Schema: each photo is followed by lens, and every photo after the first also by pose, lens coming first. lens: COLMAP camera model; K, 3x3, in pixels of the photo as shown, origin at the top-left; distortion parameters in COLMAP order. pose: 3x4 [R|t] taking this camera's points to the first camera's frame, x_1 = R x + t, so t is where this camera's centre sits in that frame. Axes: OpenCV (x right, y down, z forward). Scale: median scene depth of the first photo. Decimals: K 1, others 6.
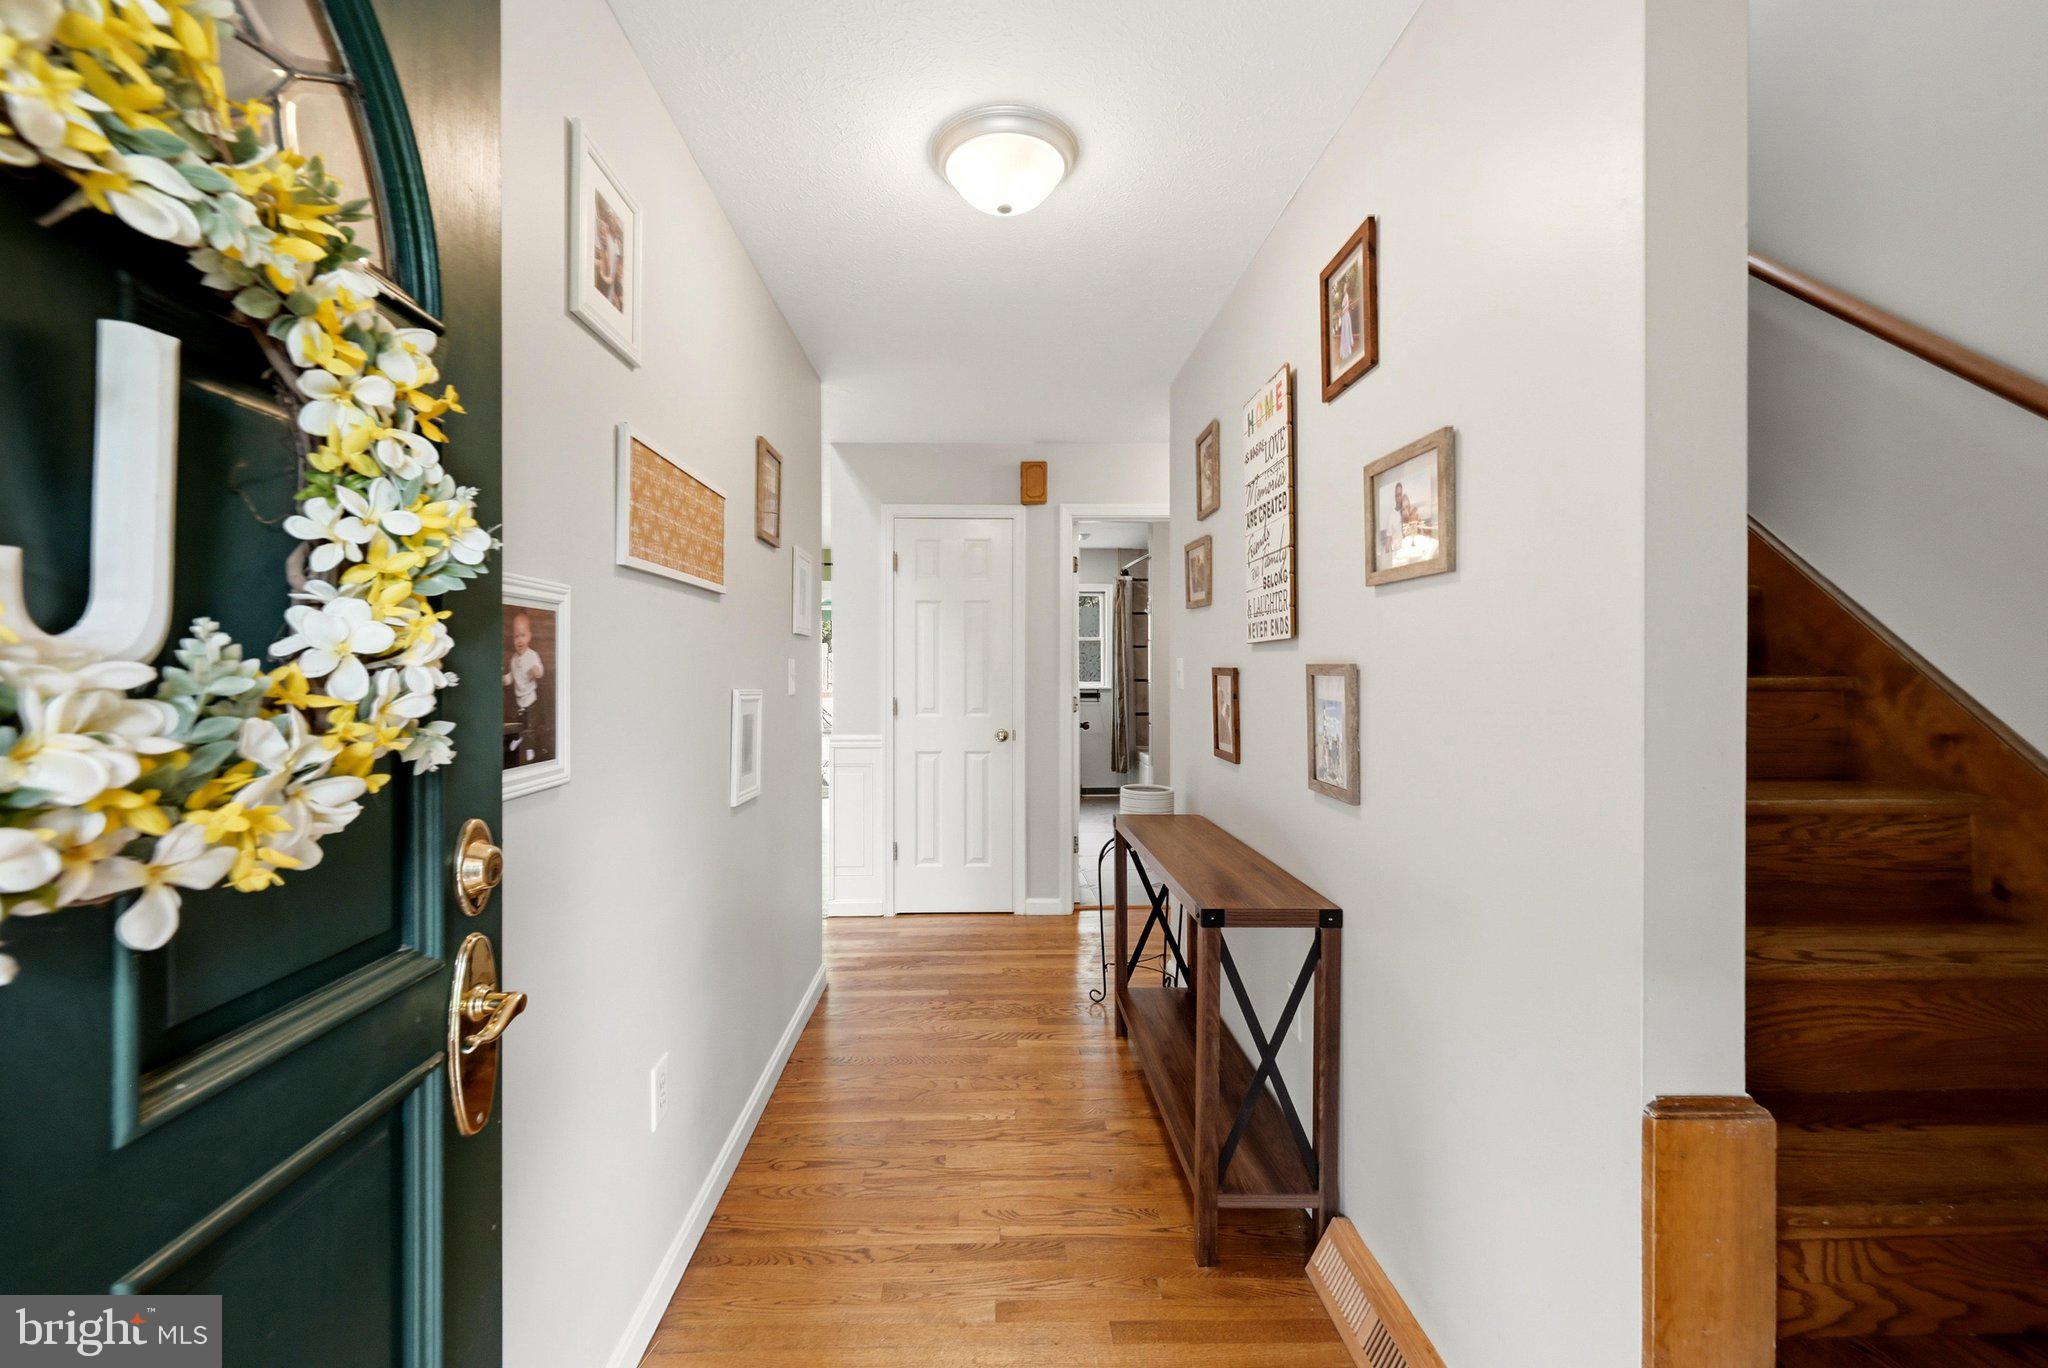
lens RADIAL K [[822.1, 0, 1012.5], [0, 822.1, 683.8], [0, 0, 1]] dist [0.000095, 0.000176]
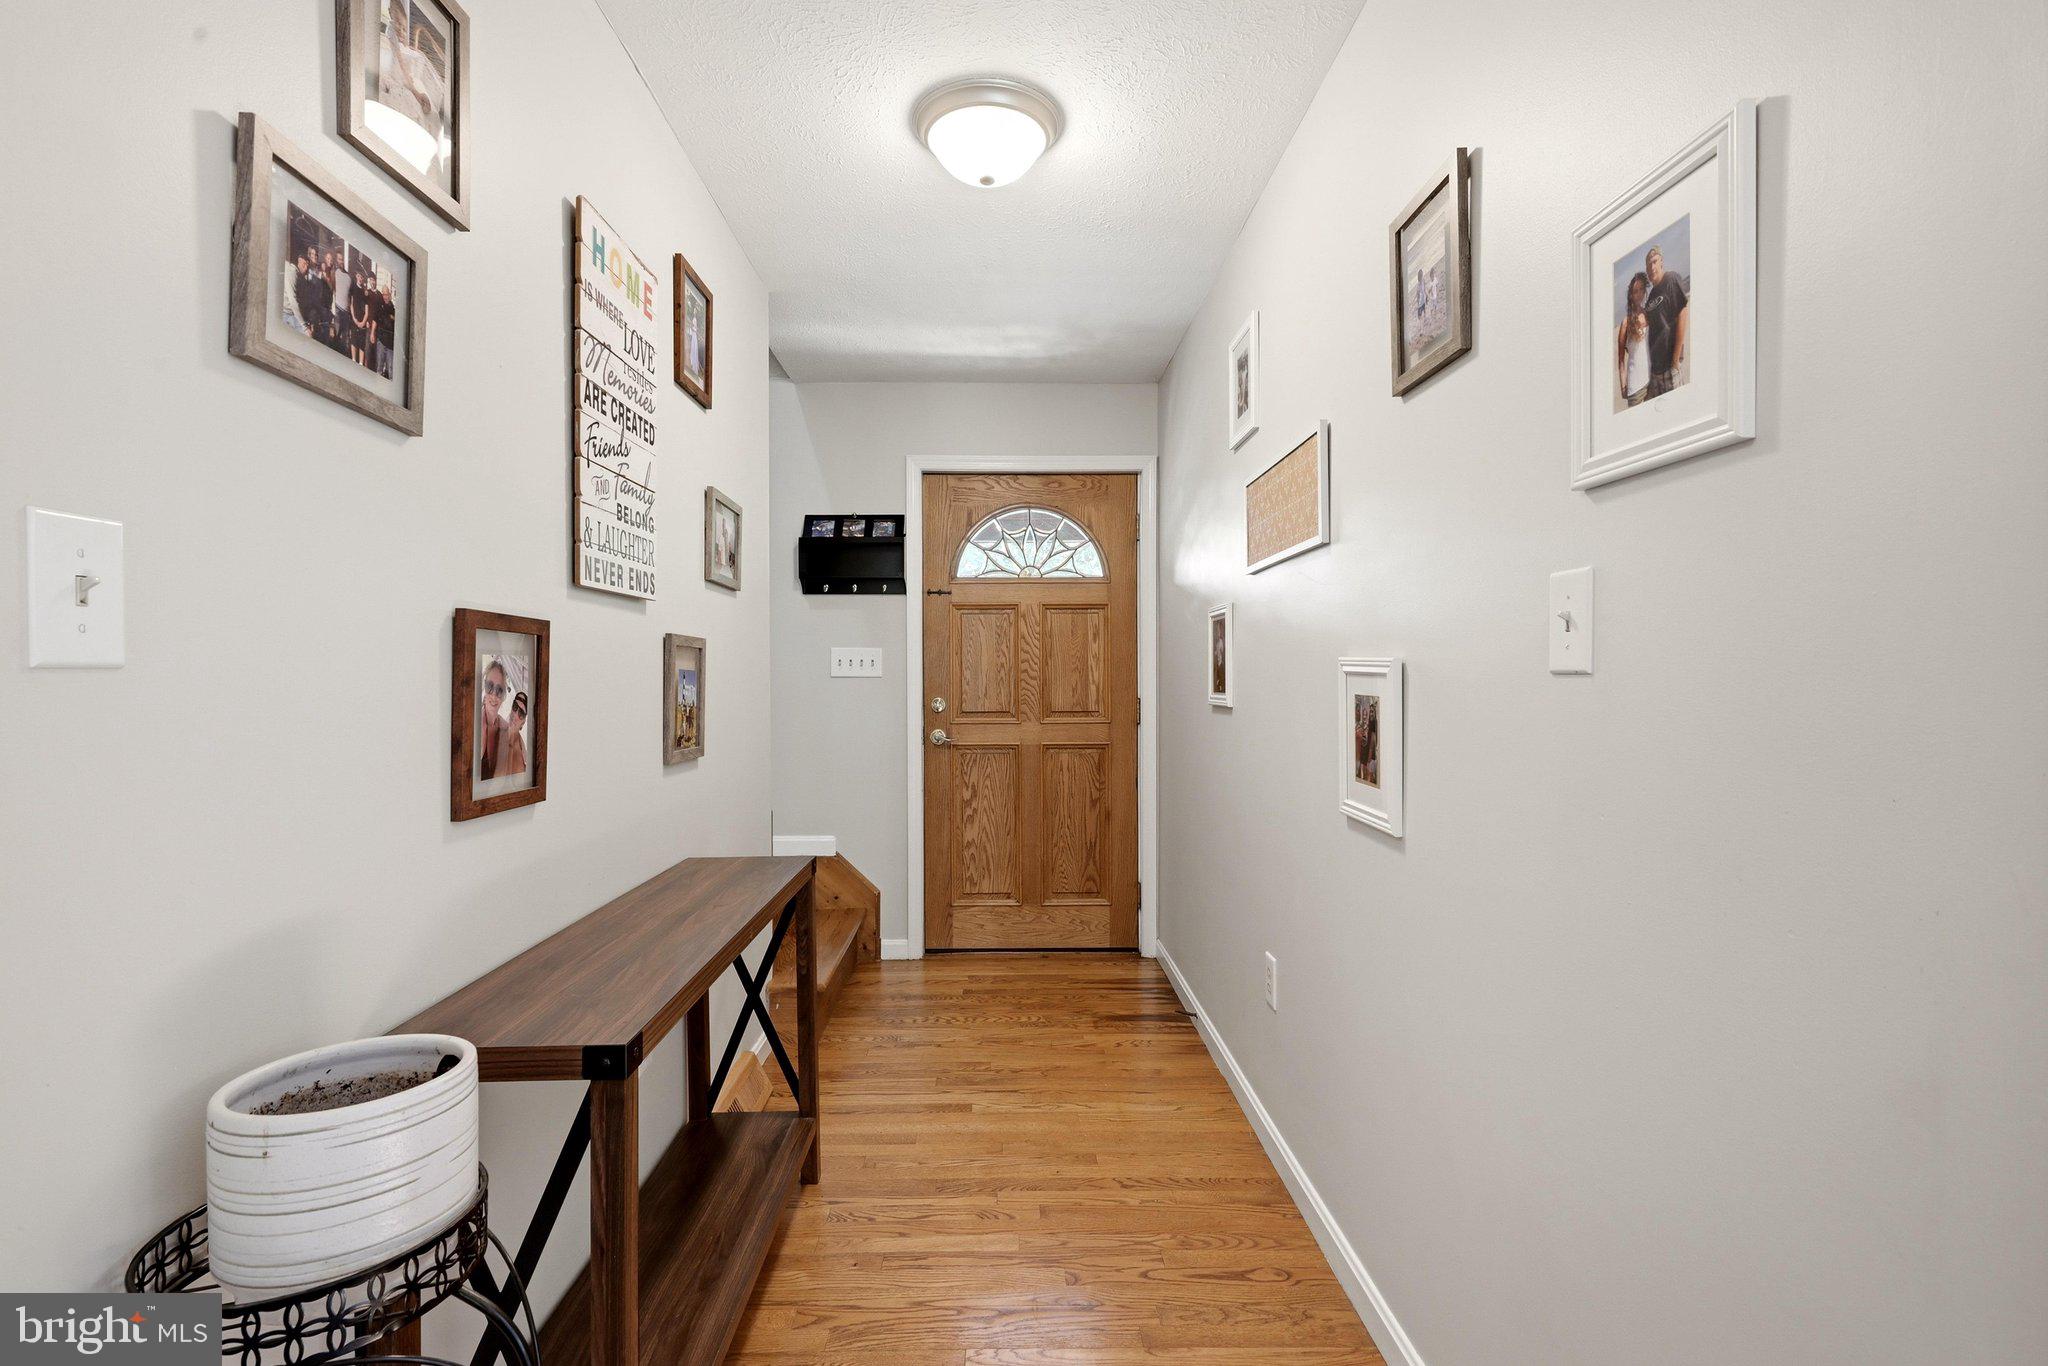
lens RADIAL K [[822.1, 0, 1012.5], [0, 822.1, 682.8], [0, 0, 1]] dist [0.000095, 0.000176]
pose [[-0.999749, -0.000040, 0.022426, -0.050411], [0.000639, 0.999542, 0.030257, 0.005537], [-0.022417, 0.030264, -0.999291, 1.779557]]
